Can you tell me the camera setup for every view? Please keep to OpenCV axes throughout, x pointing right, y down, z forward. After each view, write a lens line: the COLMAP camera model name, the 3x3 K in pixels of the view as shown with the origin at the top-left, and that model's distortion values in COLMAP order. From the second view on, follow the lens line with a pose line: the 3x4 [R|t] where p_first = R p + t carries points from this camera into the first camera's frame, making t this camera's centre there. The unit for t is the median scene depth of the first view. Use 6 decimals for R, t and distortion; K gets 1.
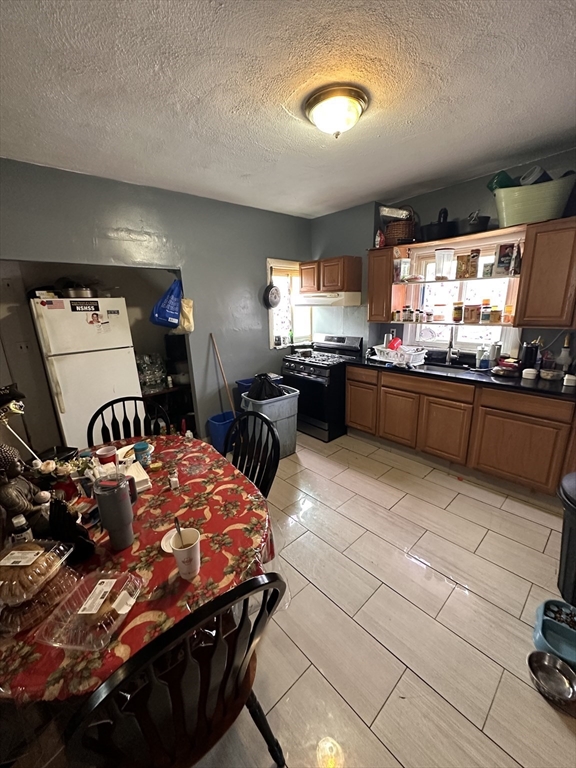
lens RADIAL K [[308.1, 0, 288.0], [0, 308.1, 385.0], [0, 0, 1]] dist [-0.000055, 0.000487]
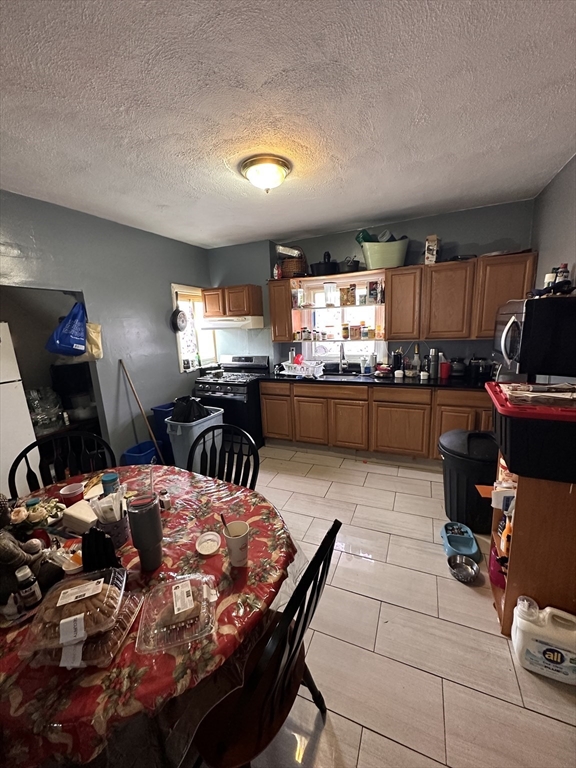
lens RADIAL K [[308.1, 0, 288.5], [0, 308.1, 385.2], [0, 0, 1]] dist [-0.000055, 0.000487]
pose [[0.910743, -0.090952, 0.402835, -0.208372], [0.121402, 0.991310, -0.050652, 0.021745], [-0.394727, 0.095036, 0.913870, -0.055002]]
